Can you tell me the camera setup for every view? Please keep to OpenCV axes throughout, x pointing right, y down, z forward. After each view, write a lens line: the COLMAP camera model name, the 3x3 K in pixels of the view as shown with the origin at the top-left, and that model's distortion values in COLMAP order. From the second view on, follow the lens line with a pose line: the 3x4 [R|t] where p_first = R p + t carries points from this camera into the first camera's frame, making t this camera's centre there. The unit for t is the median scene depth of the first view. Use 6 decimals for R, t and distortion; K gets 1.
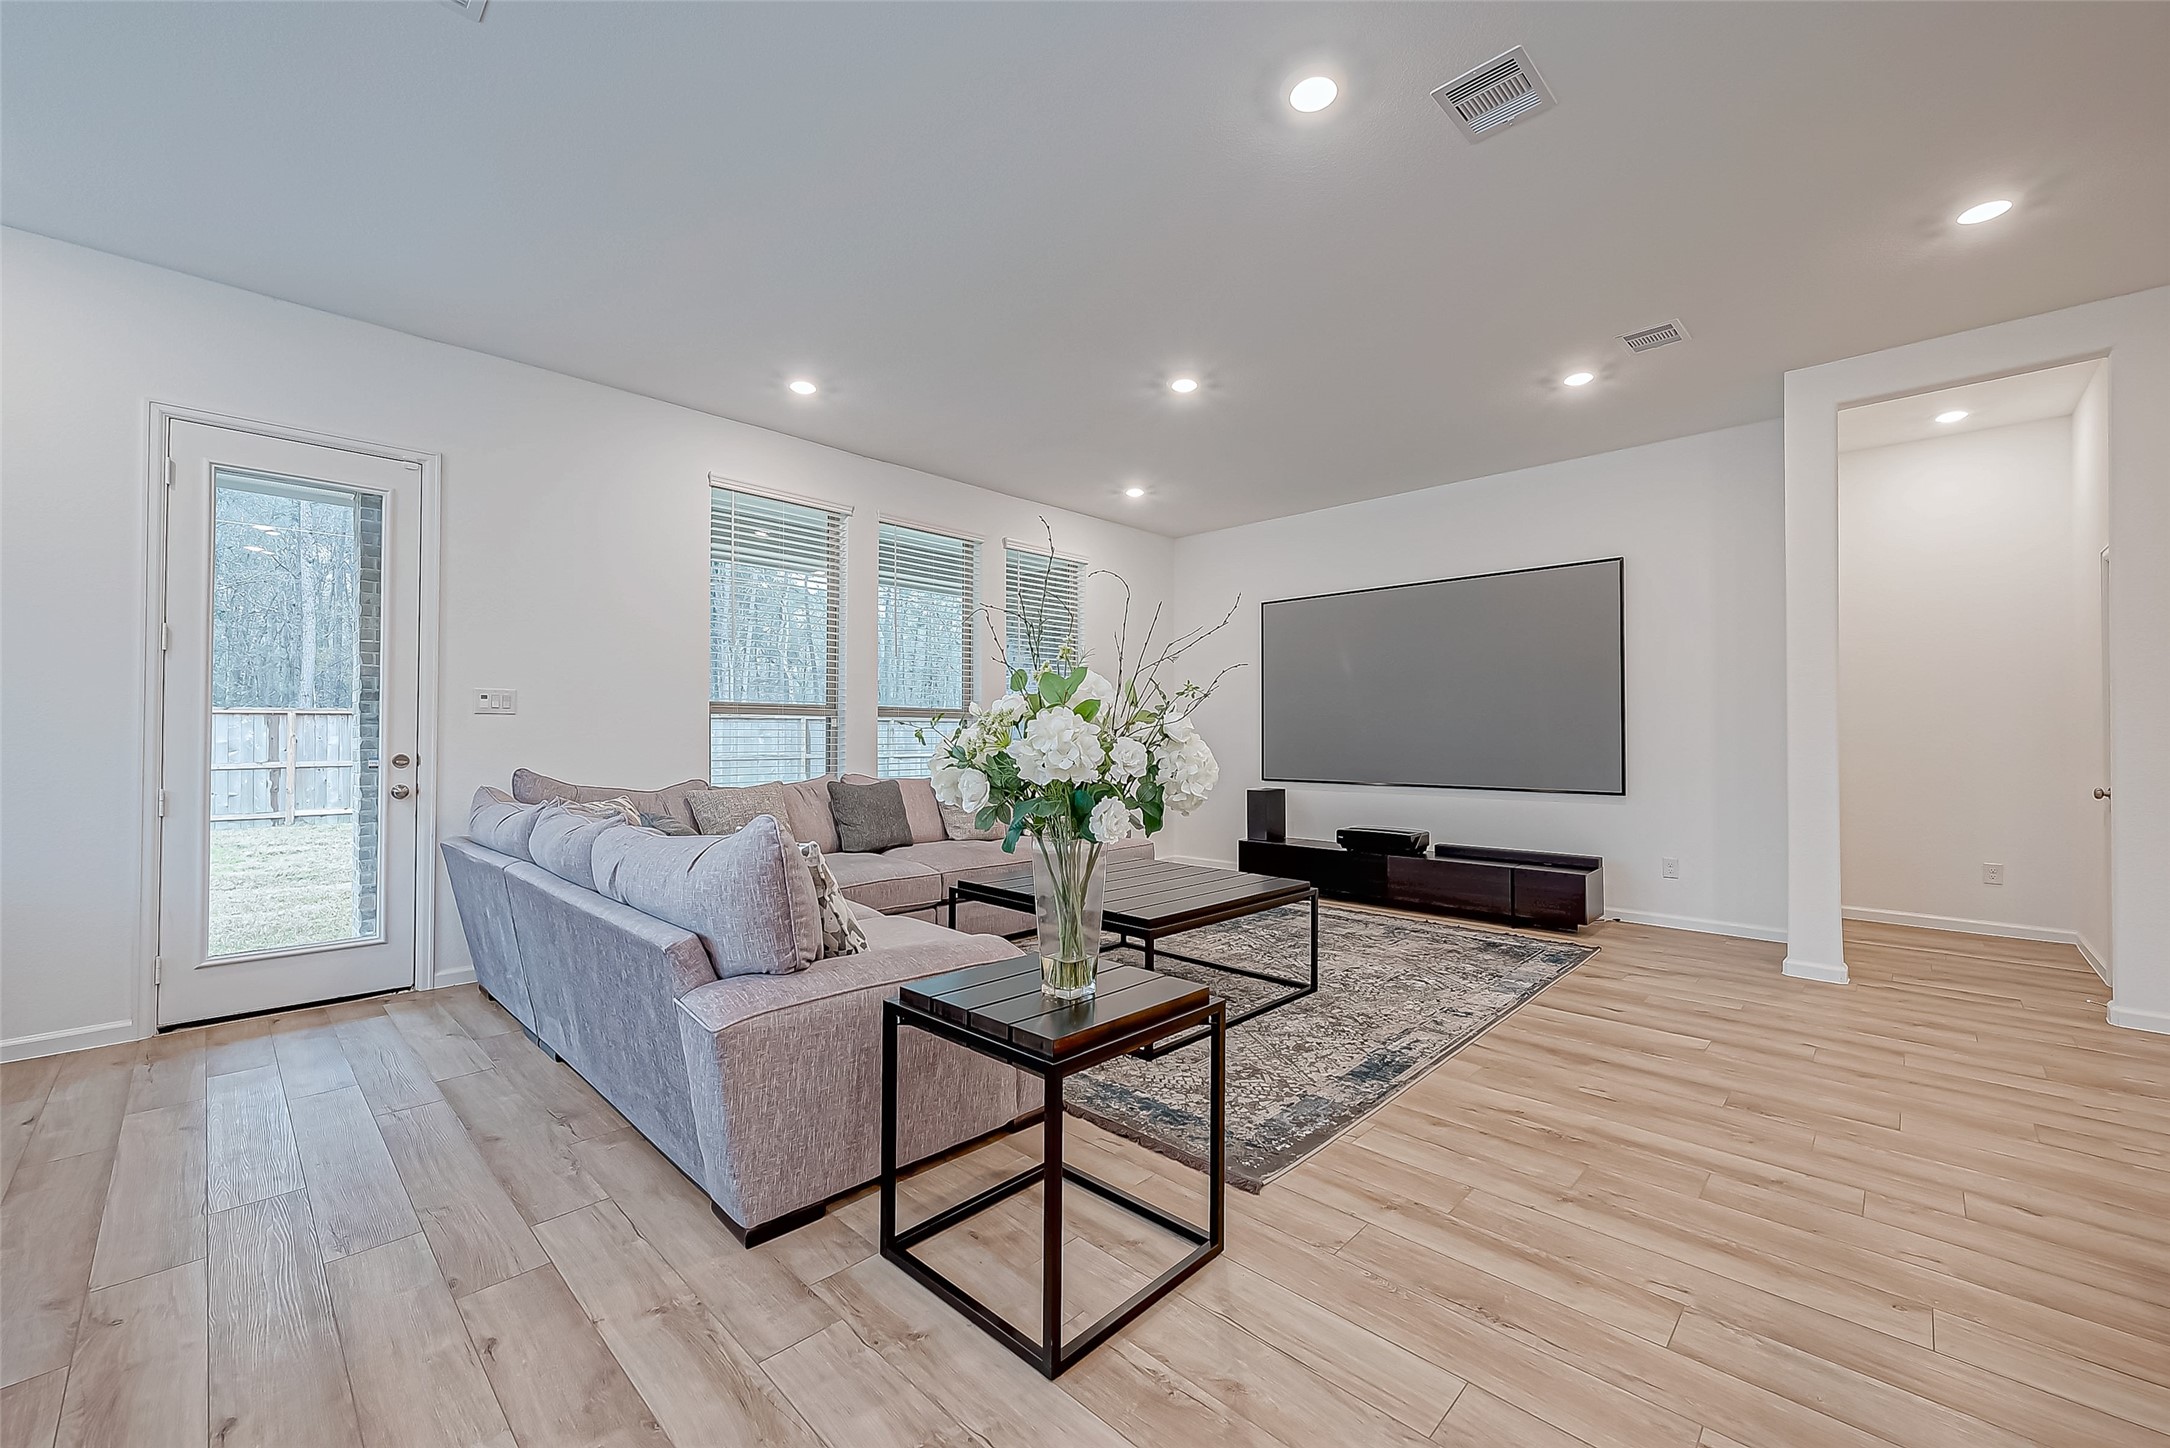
lens RADIAL K [[856.8, 0, 1083.6], [0, 856.8, 724.4], [0, 0, 1]] dist [0.002713, 0.000311]
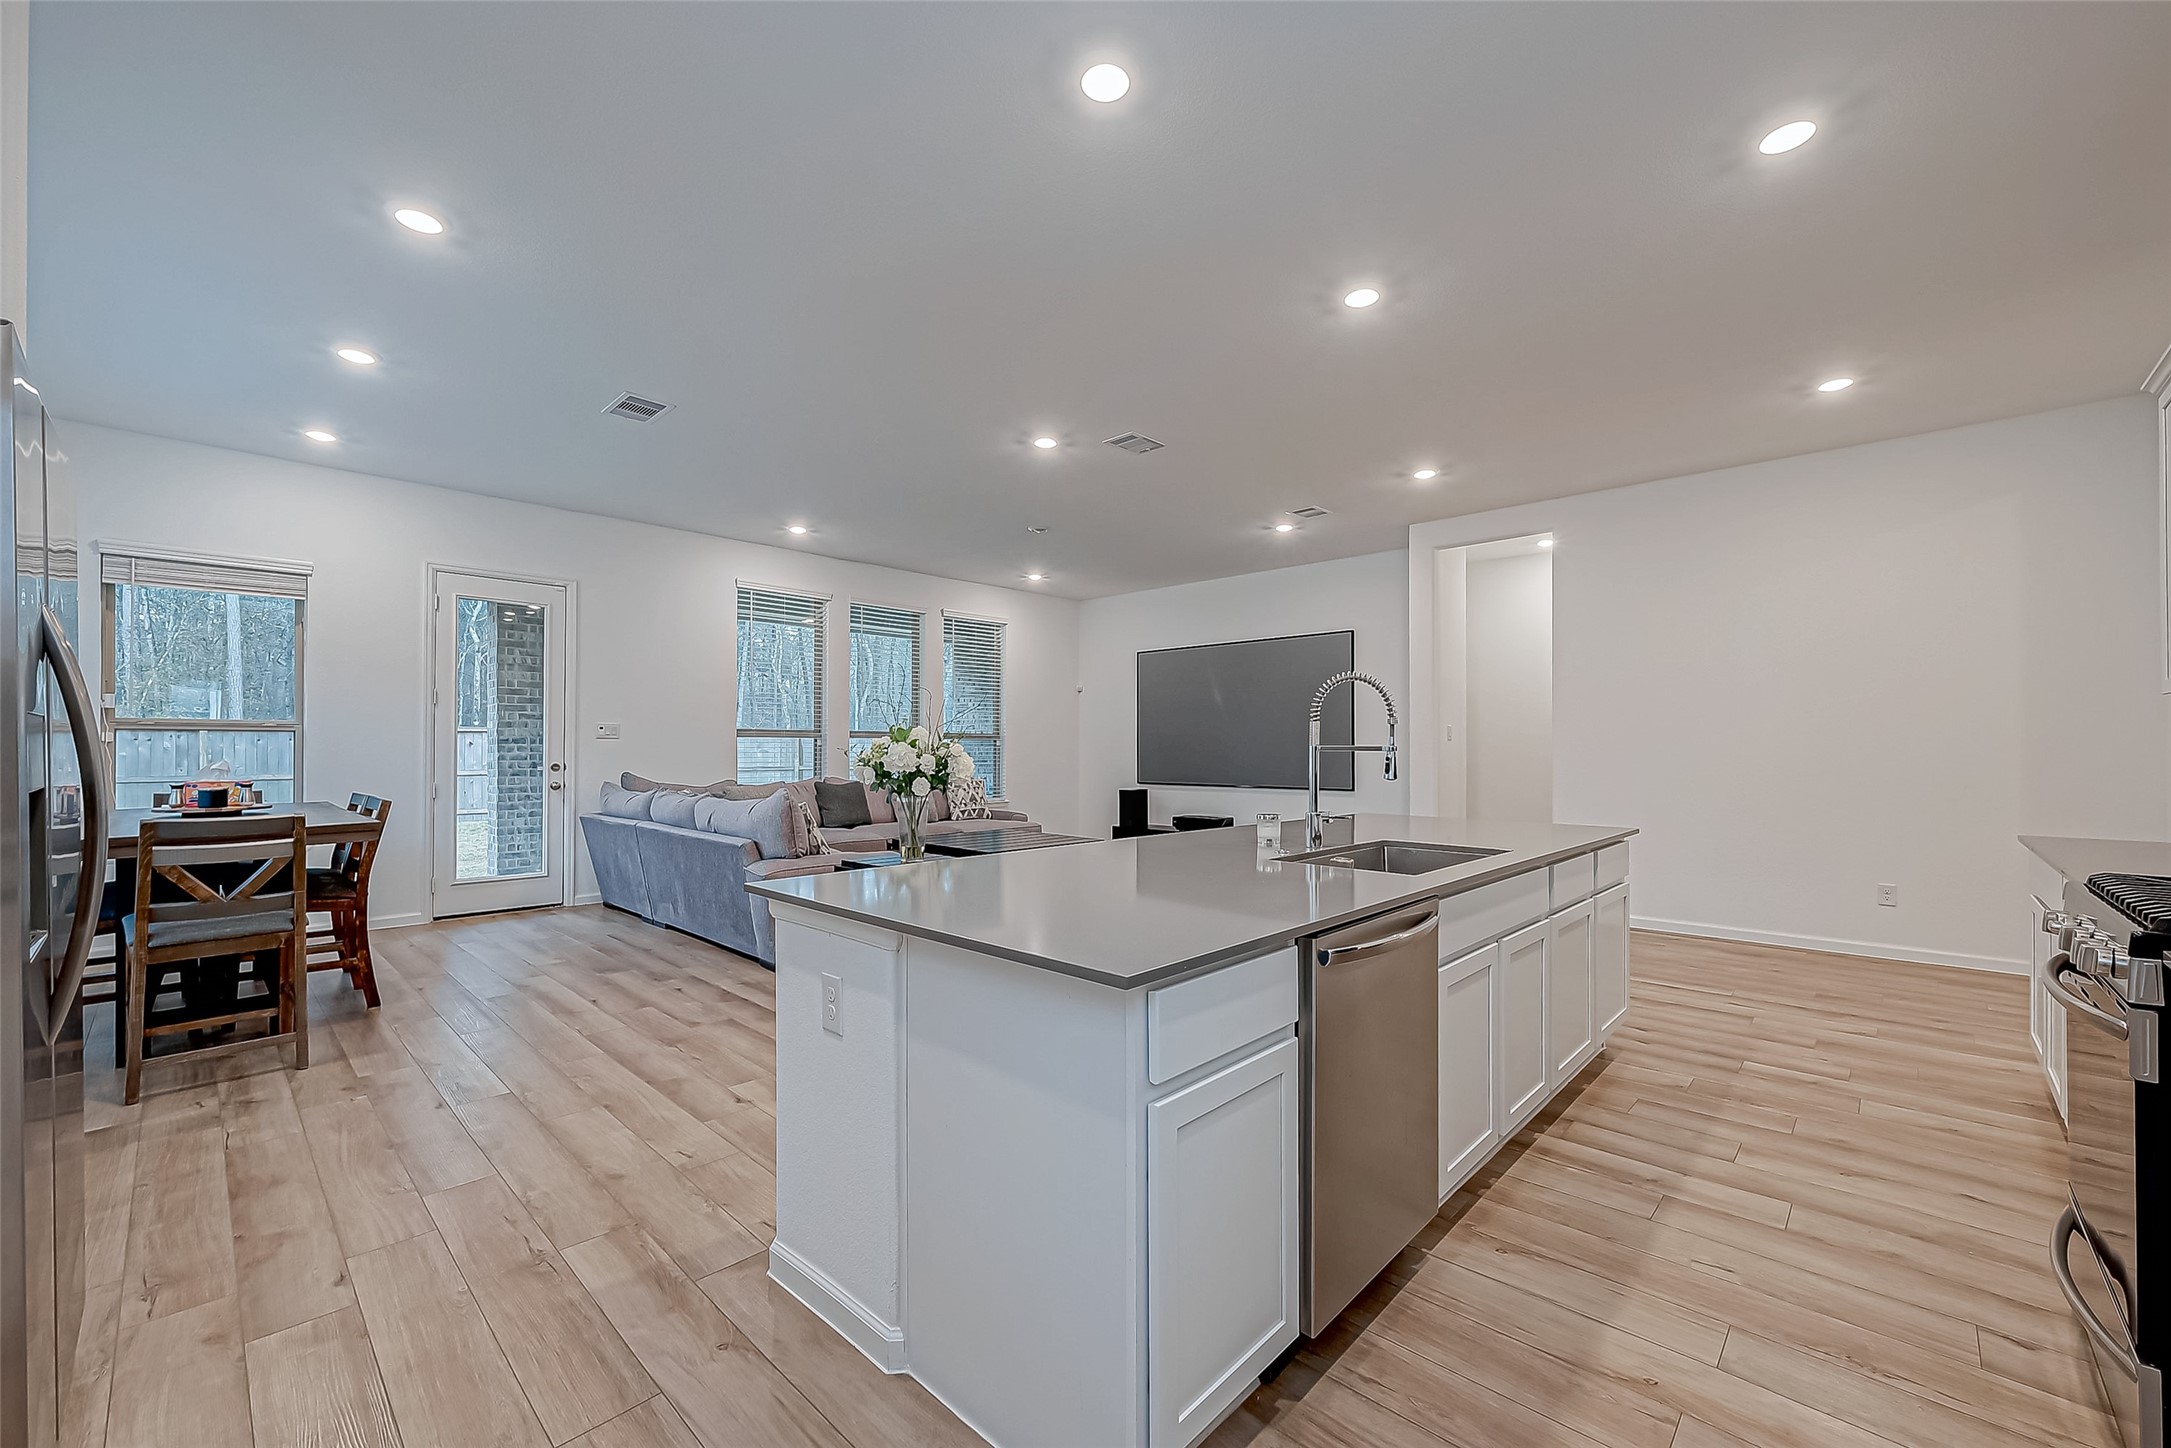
lens RADIAL K [[857.2, 0, 1091.7], [0, 857.2, 746.5], [0, 0, 1]] dist [0.002713, 0.000311]
pose [[0.999879, -0.000687, 0.015534, 0.190001], [0.000521, 0.999943, 0.010674, -0.013131], [-0.015541, -0.010665, 0.999822, -0.592319]]
